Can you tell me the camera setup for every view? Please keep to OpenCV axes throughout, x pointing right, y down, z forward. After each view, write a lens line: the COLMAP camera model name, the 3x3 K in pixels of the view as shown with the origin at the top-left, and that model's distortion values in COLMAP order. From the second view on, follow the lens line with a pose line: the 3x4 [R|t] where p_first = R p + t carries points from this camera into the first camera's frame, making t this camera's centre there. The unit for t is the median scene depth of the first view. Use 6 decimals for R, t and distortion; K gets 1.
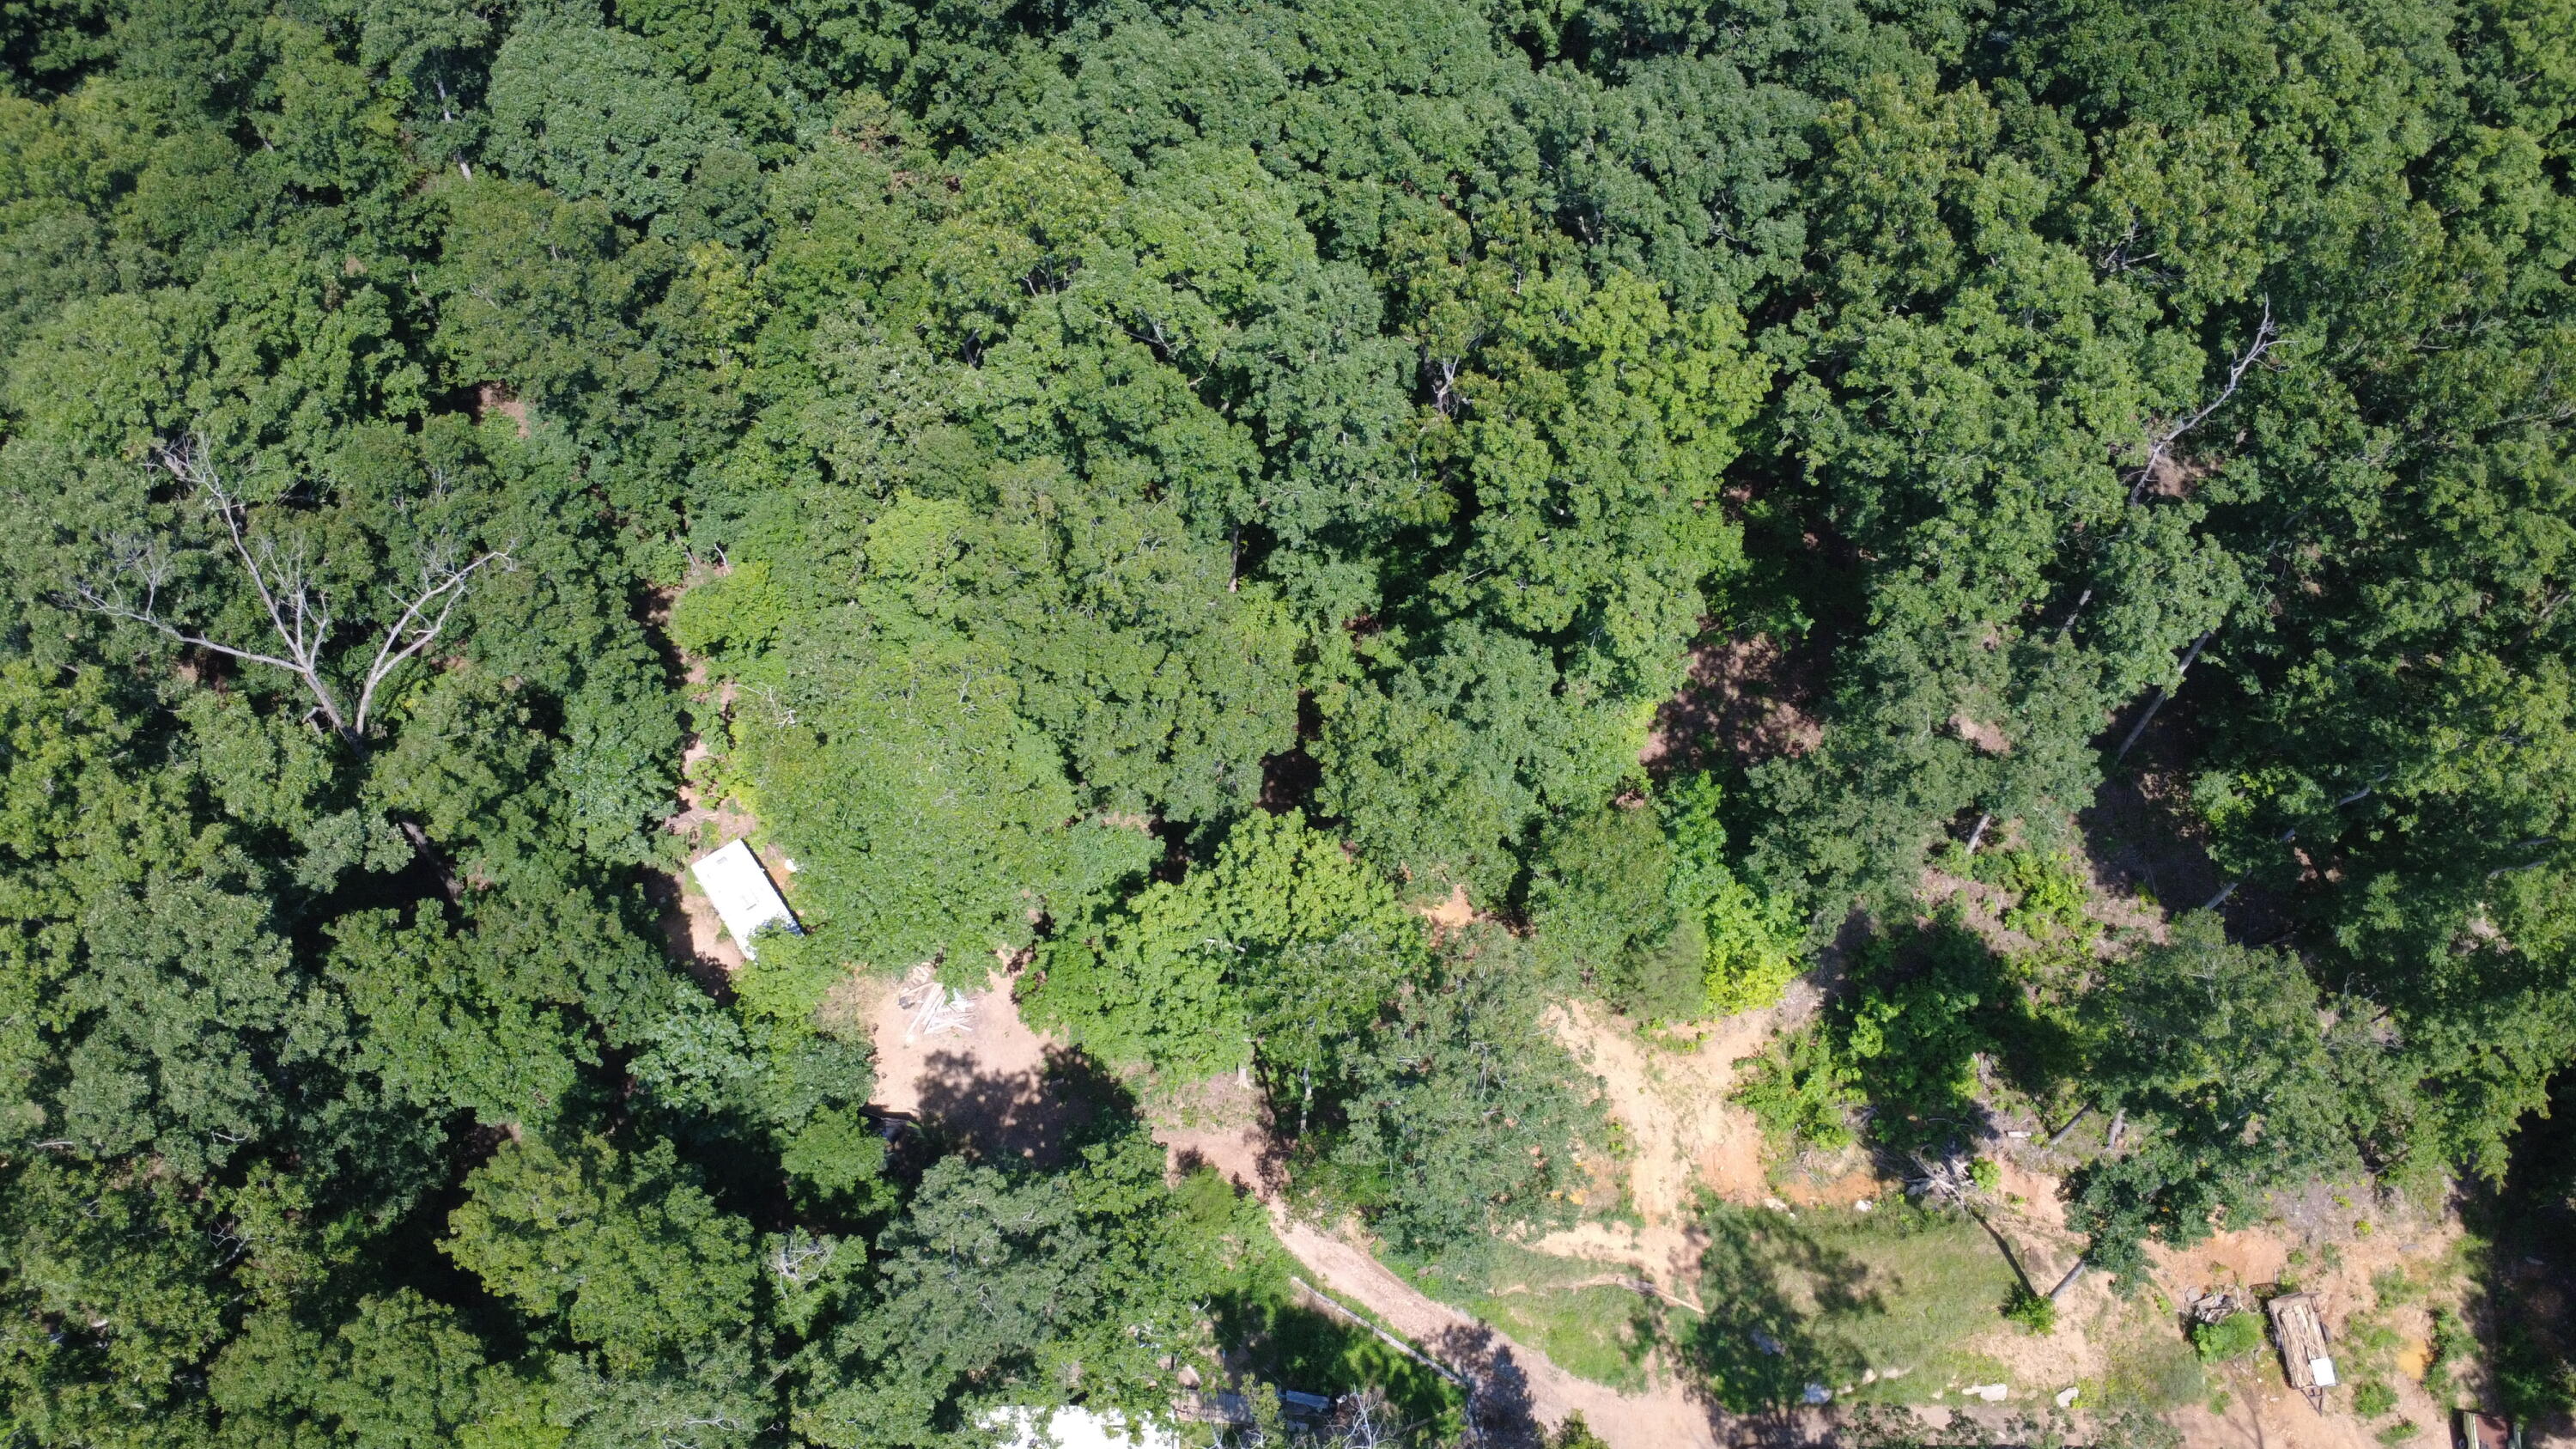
lens RADIAL K [[1867.6, 0, 1294.2], [0, 1867.6, 717.5], [0, 0, 1]] dist [0.003468, -0.000821]
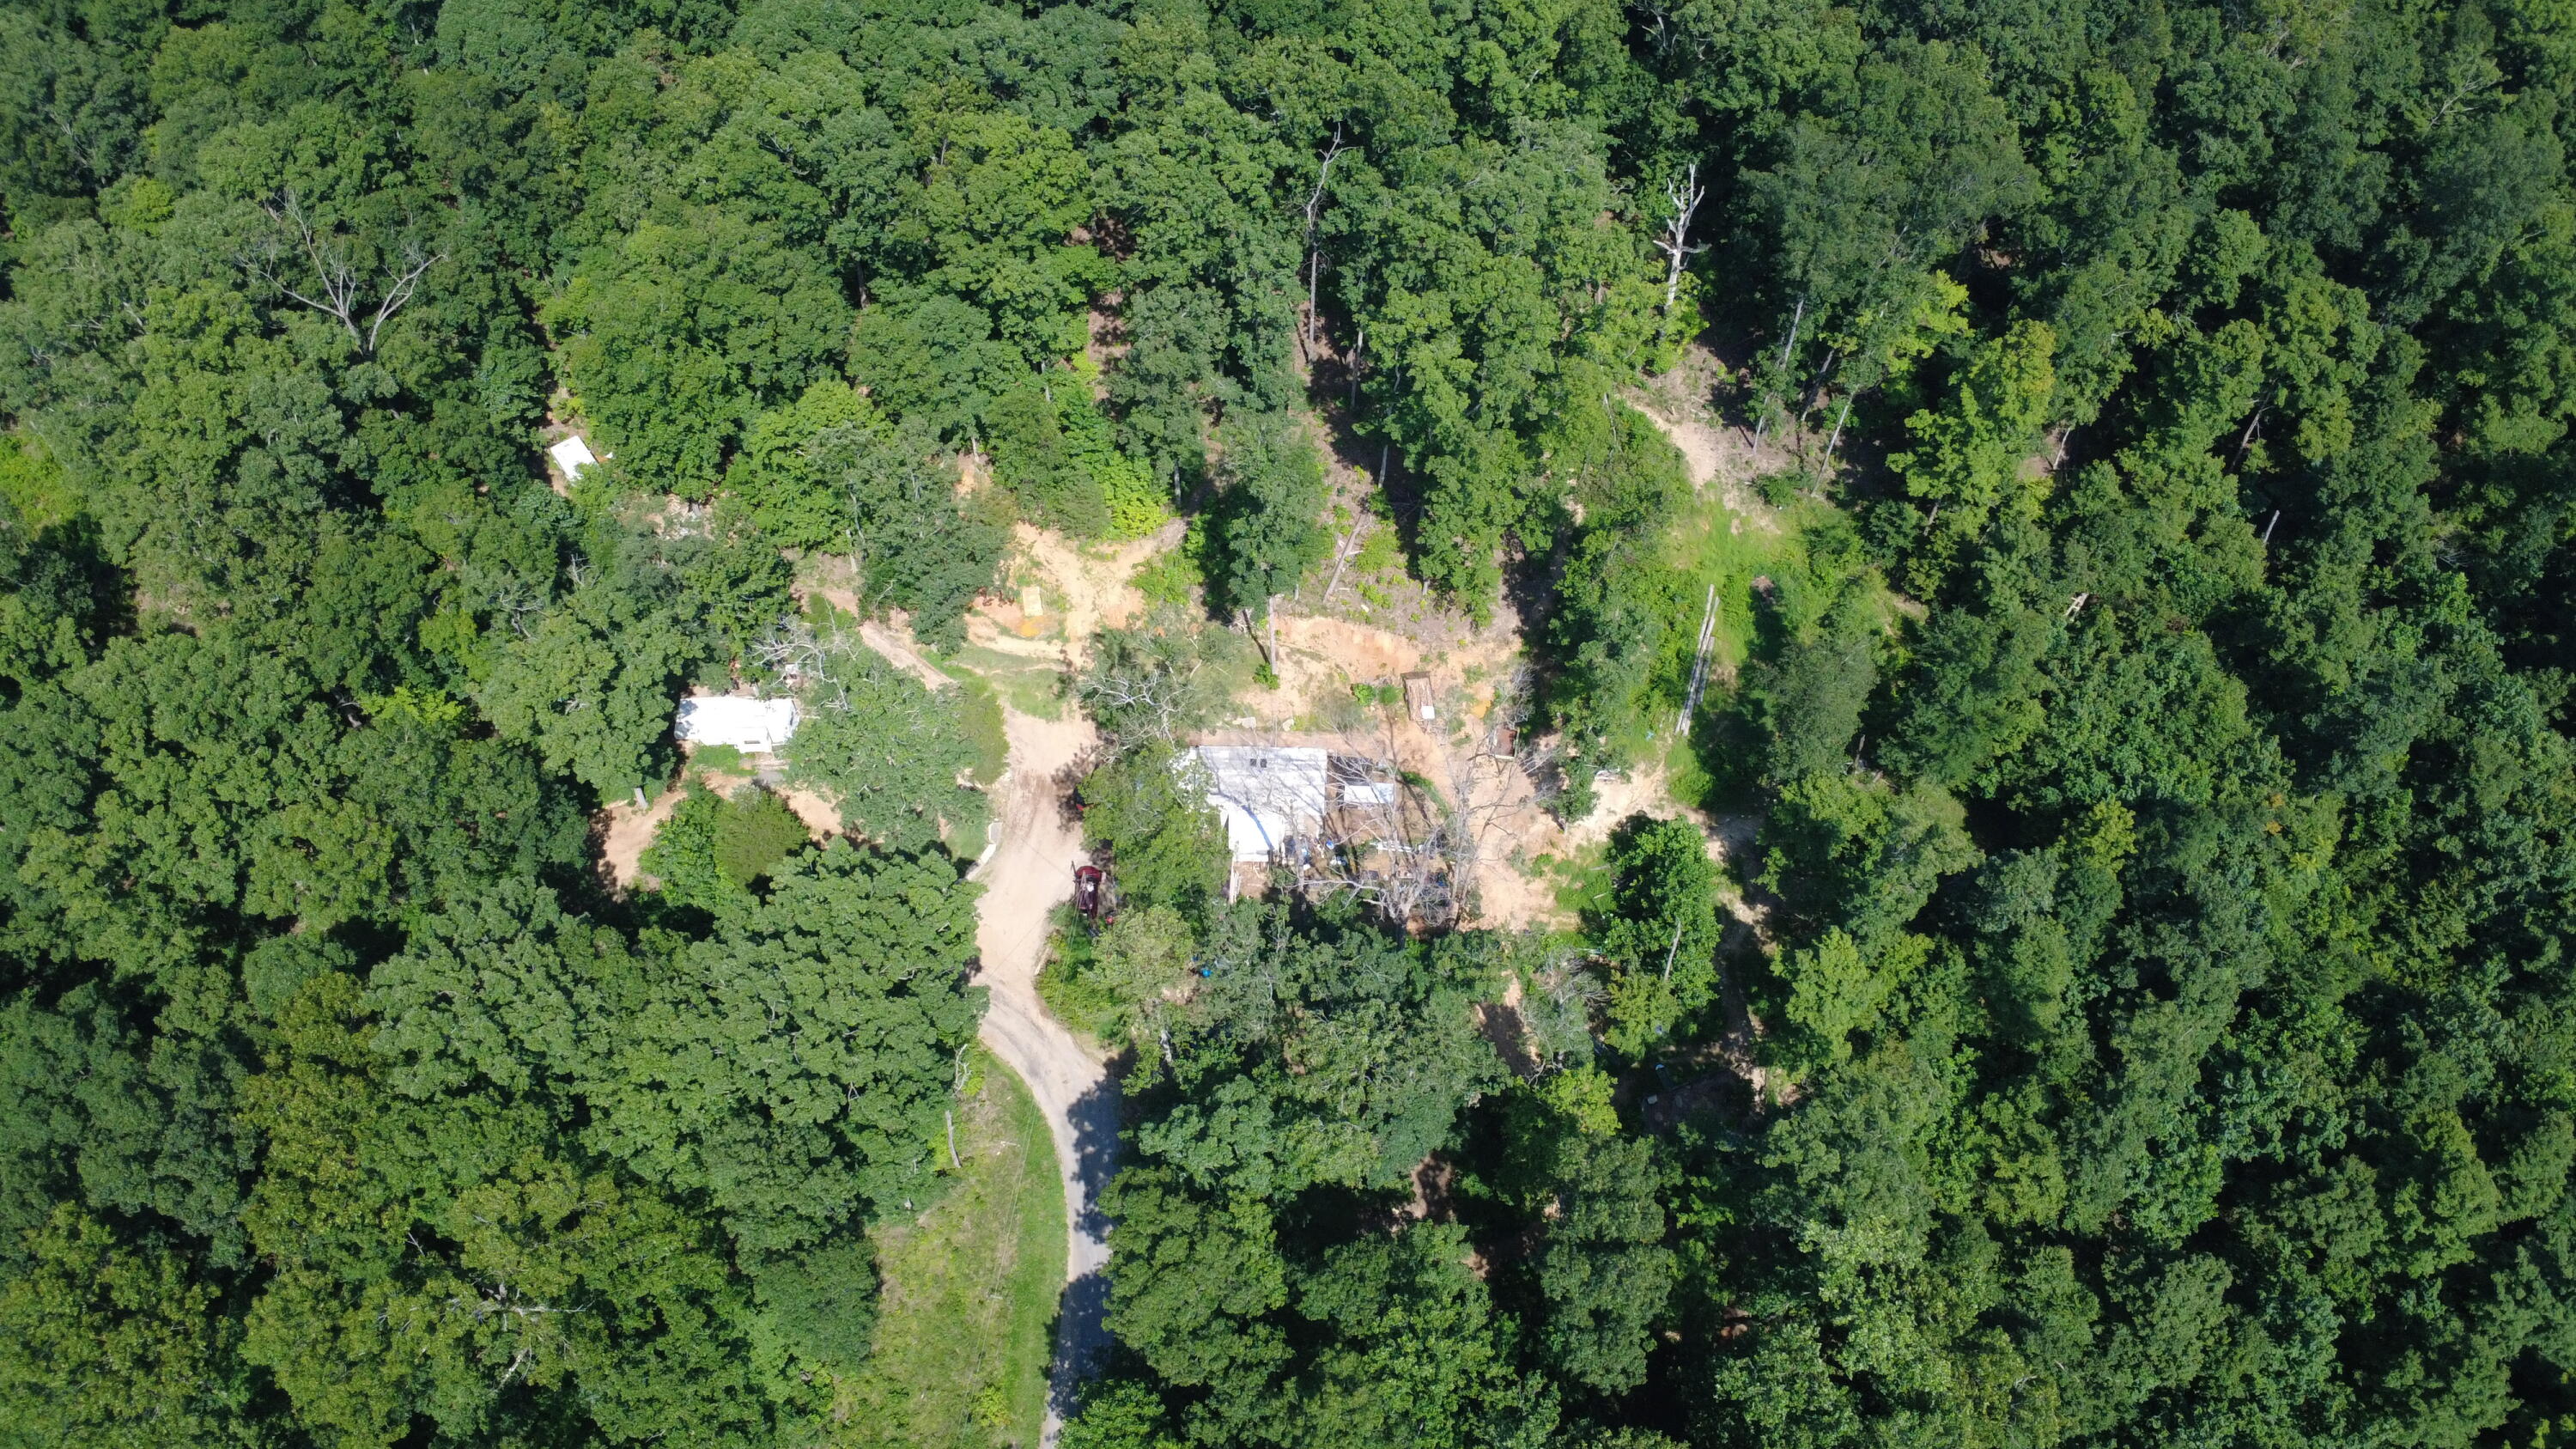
lens RADIAL K [[1849.8, 0, 1288.0], [0, 1849.8, 724.5], [0, 0, 1]] dist [0.002888, 0.006045]
pose [[0.999984, -0.003894, 0.004027, 0.423714], [0.003871, 0.999977, 0.005636, 0.368918], [-0.004049, -0.005620, 0.999976, -0.888878]]
